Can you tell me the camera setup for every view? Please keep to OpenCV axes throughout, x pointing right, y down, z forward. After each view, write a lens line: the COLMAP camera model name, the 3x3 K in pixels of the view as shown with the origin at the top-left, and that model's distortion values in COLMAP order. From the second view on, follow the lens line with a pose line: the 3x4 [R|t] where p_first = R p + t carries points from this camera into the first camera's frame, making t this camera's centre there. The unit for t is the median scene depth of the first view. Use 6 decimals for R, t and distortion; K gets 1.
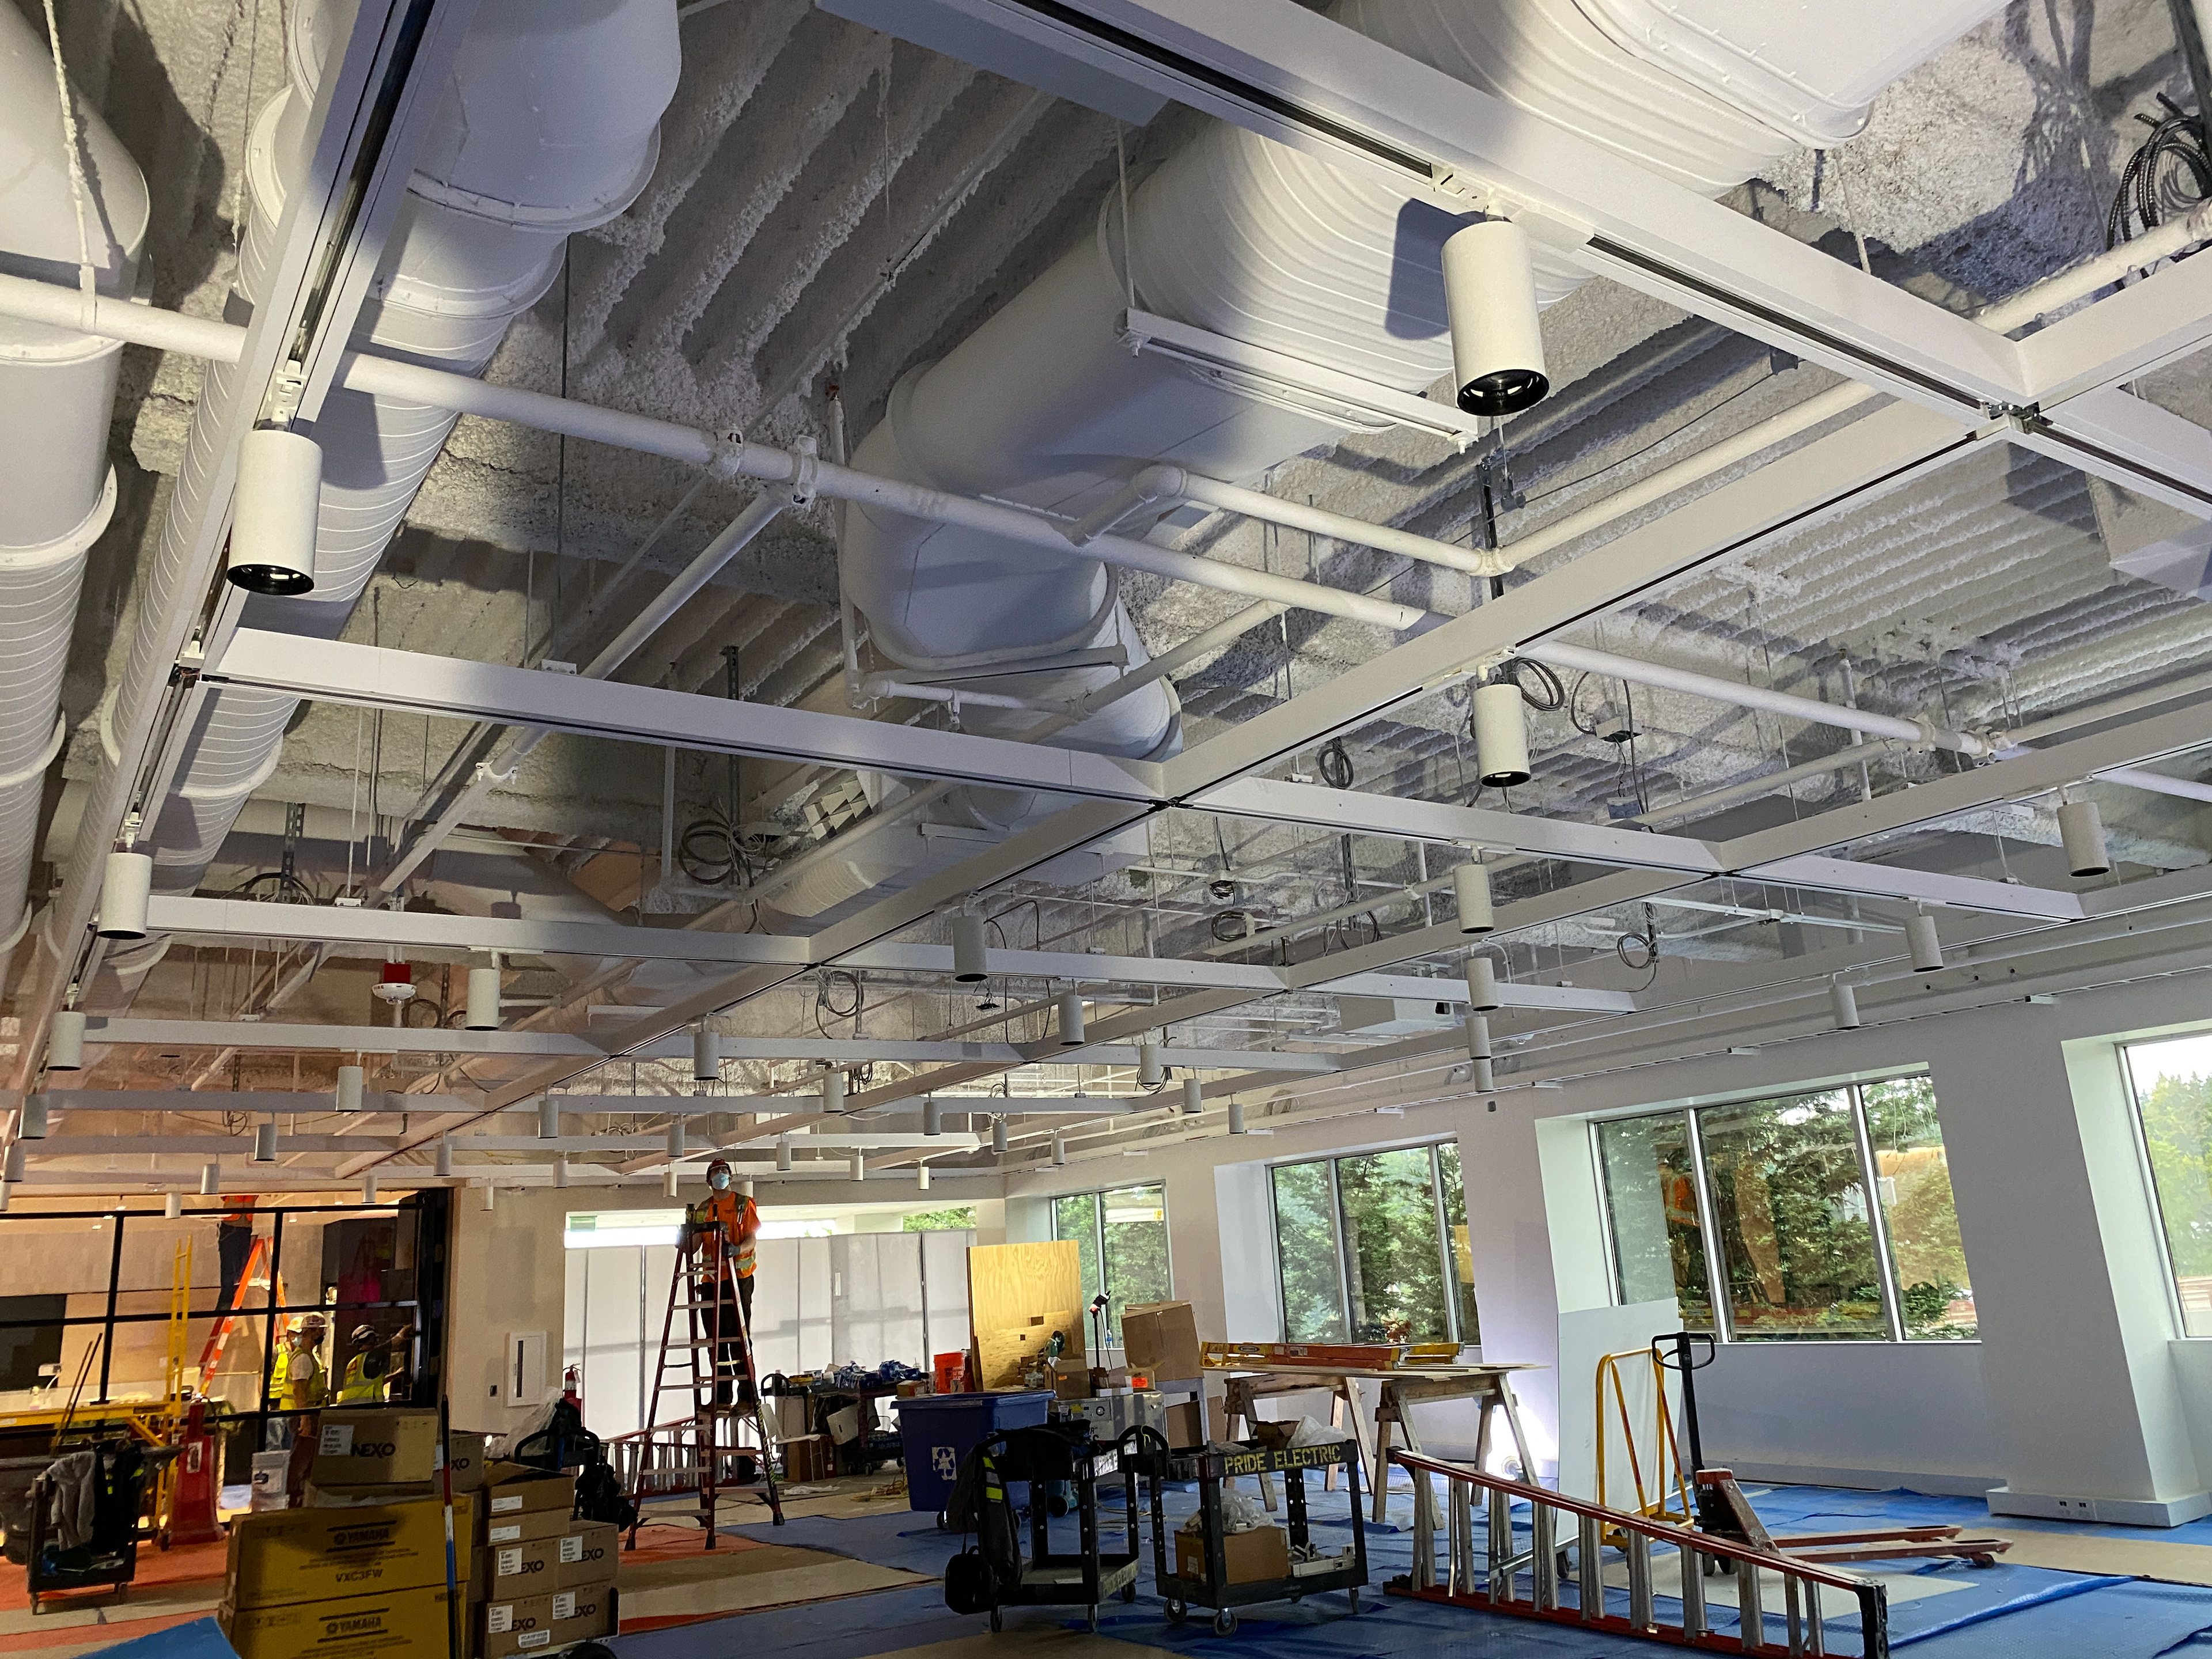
lens RADIAL K [[1711.3, 0, 1106.0], [0, 1711.3, 829.5], [0, 0, 1]] dist [0.060127, -0.076751]
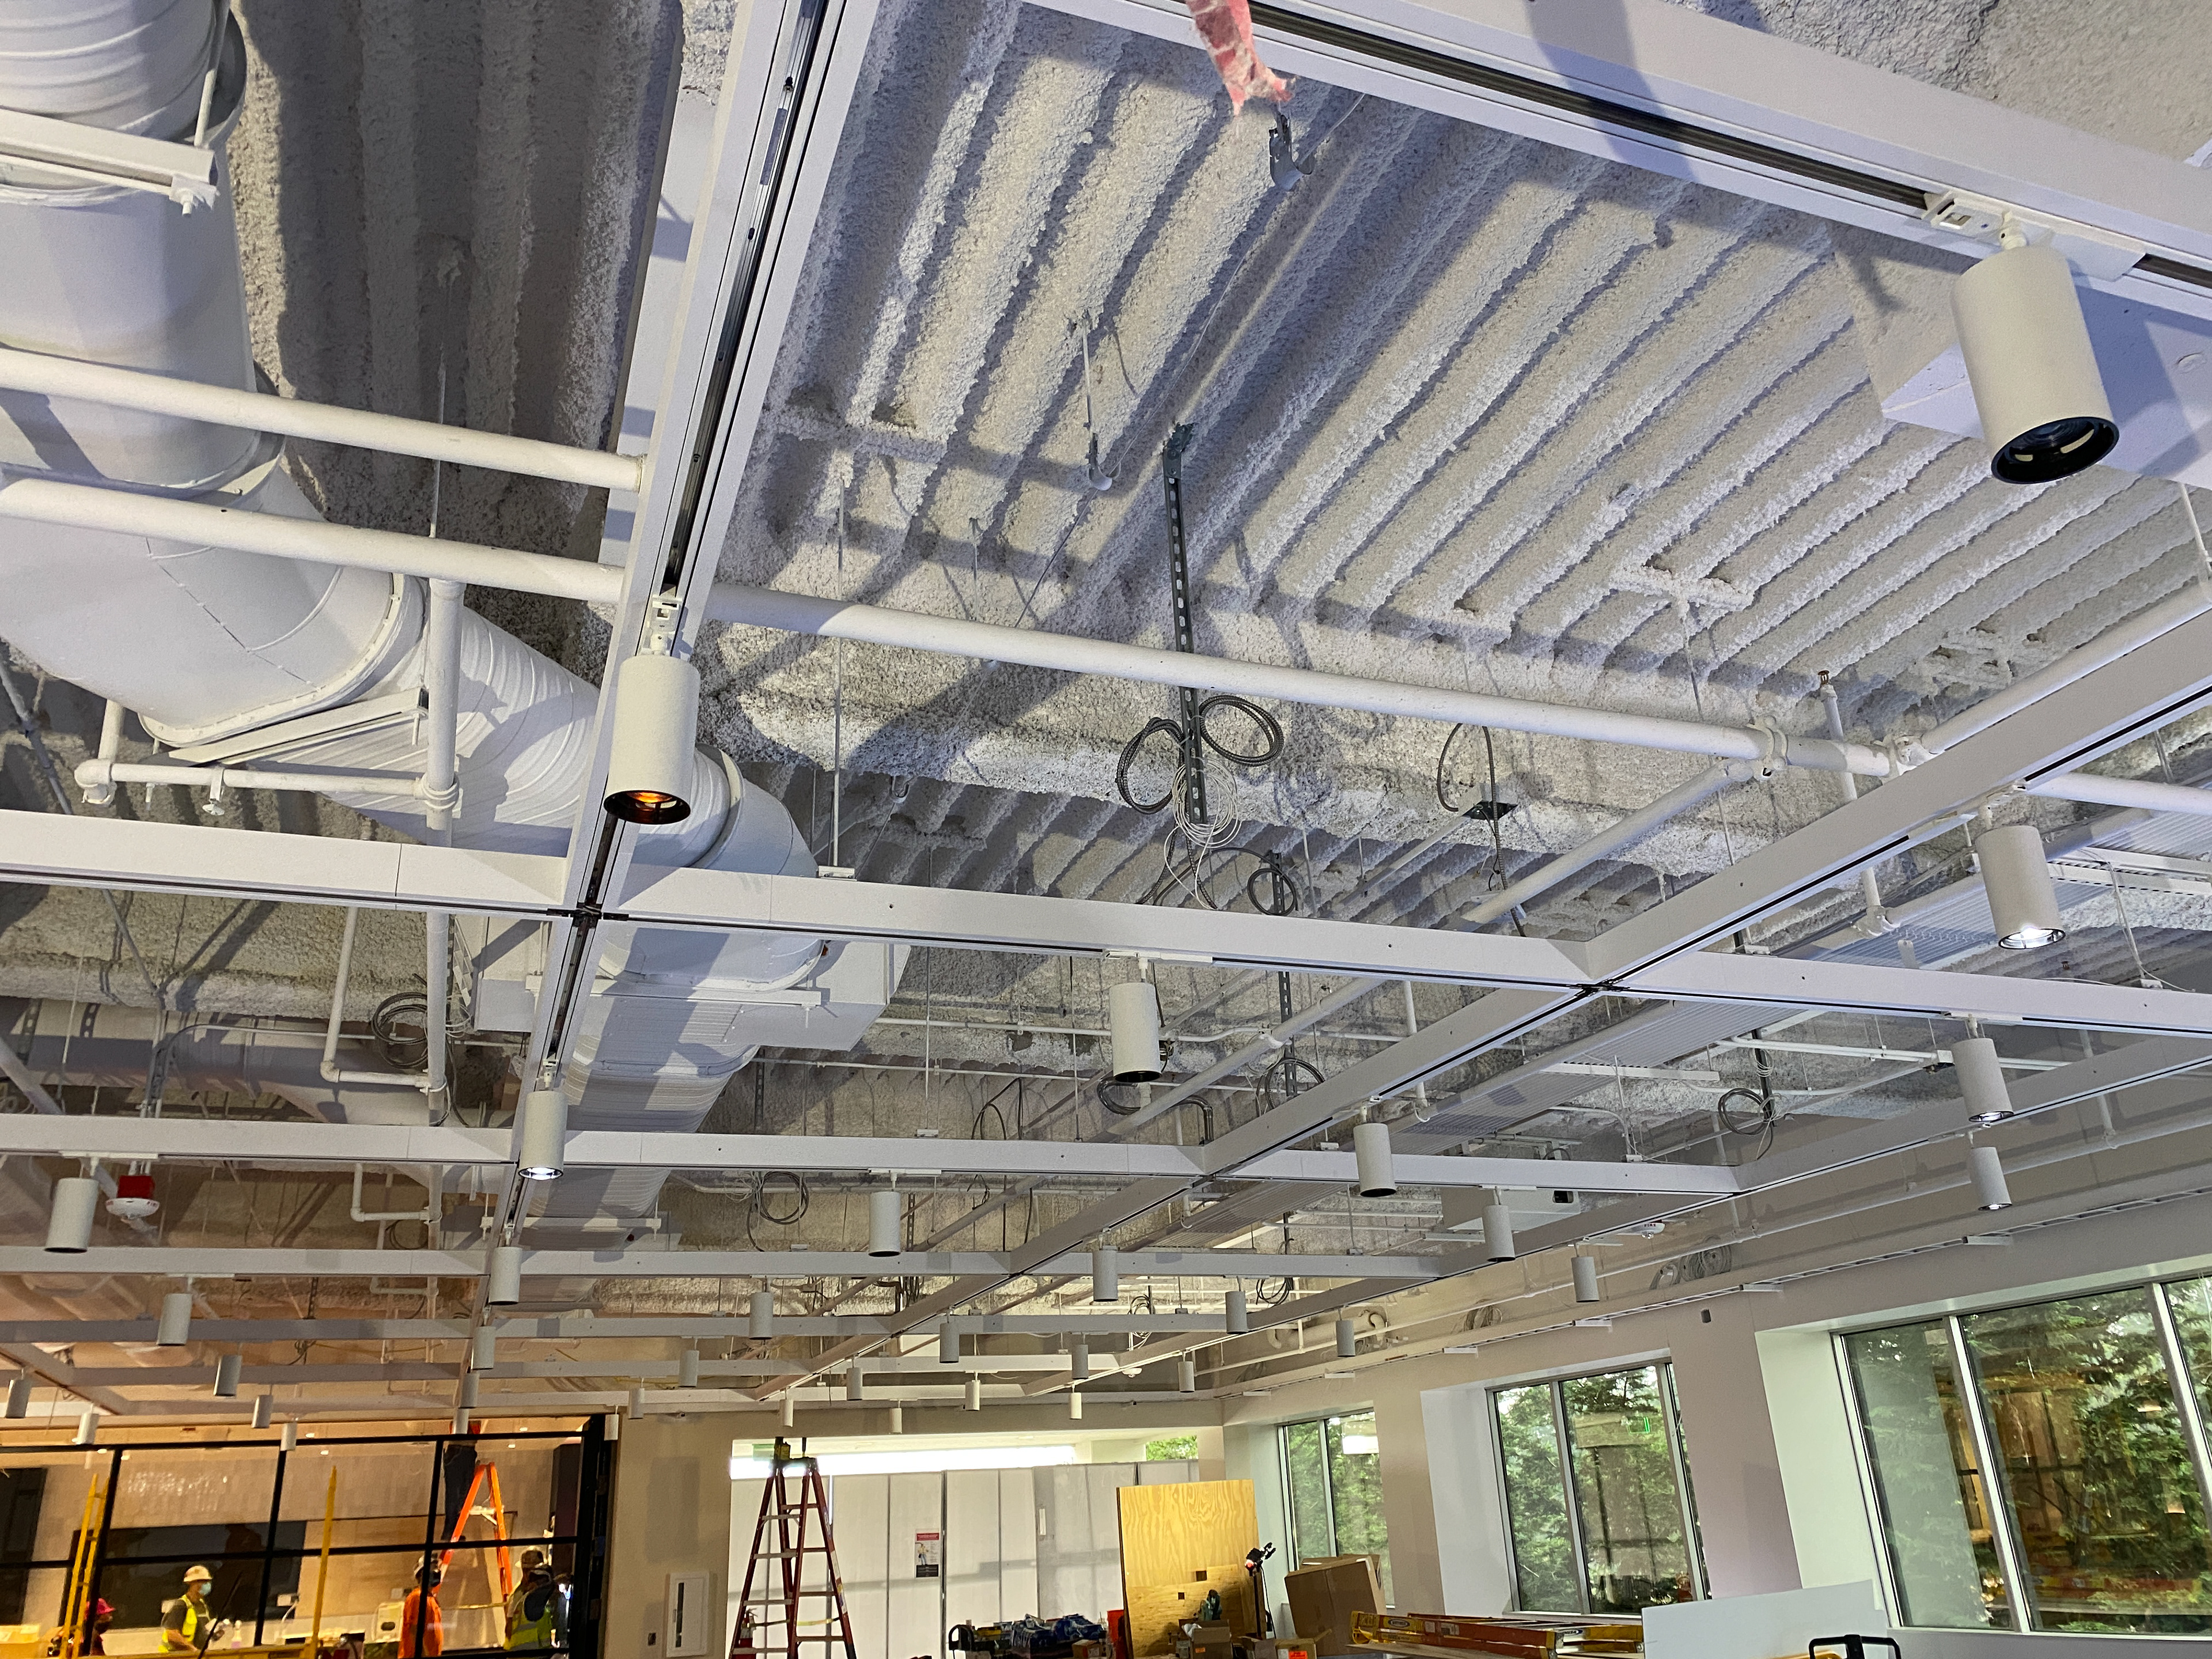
lens RADIAL K [[1711.3, 0, 1106.0], [0, 1711.3, 829.5], [0, 0, 1]] dist [0.060127, -0.076751]
pose [[0.974431, -0.072510, -0.212665, 0.134393], [0.047853, 0.991755, -0.118883, 0.015396], [0.219531, 0.105666, 0.969866, 0.114541]]
